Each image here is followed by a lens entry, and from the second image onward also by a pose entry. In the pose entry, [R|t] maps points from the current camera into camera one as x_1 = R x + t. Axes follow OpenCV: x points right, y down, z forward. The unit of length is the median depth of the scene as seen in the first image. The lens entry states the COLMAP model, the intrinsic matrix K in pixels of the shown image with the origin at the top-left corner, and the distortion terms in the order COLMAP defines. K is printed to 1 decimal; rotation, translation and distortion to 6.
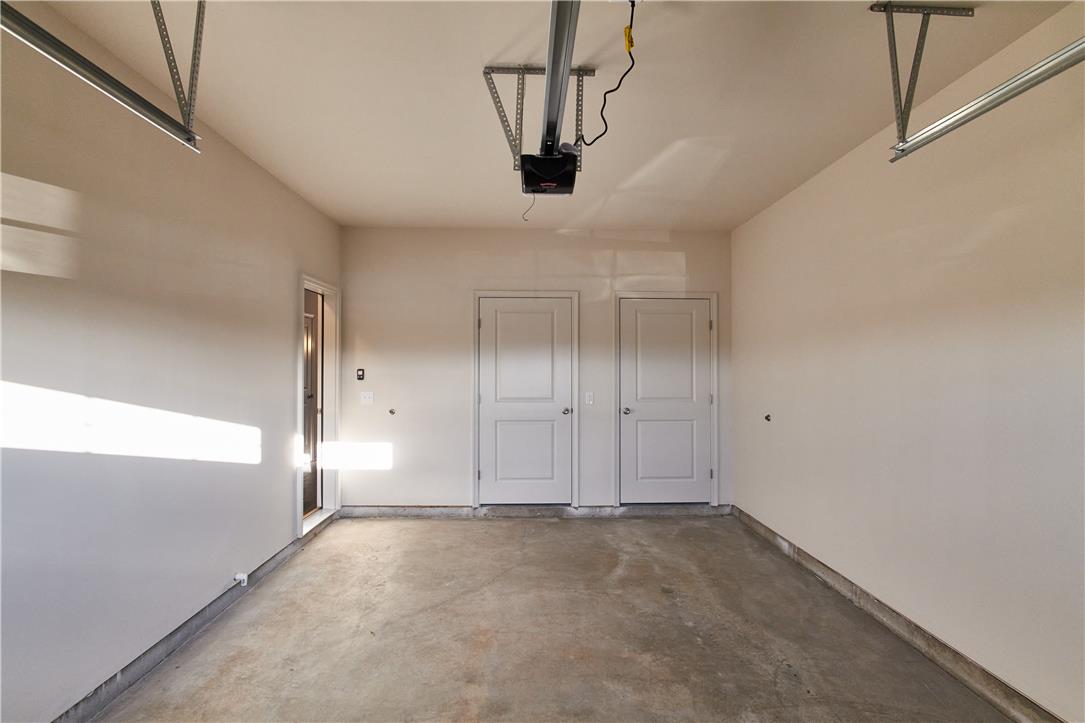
lens RADIAL K [[553.1, 0, 541.9], [0, 553.1, 350.1], [0, 0, 1]] dist [-0.010192, 0.001652]
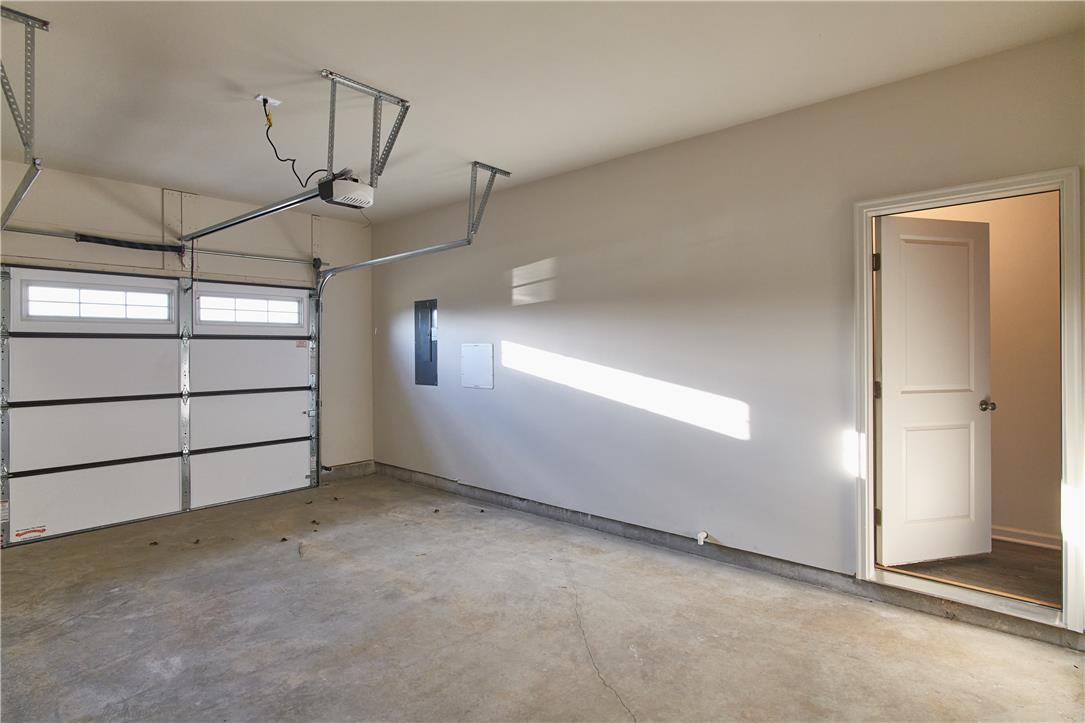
lens RADIAL K [[553.1, 0, 541.9], [0, 553.1, 350.1], [0, 0, 1]] dist [-0.010192, 0.001652]
pose [[-0.688725, 0.006421, -0.724995, 0.524000], [0.033385, 0.999181, -0.022865, 0.081813], [0.724254, -0.039952, -0.688375, 1.826637]]
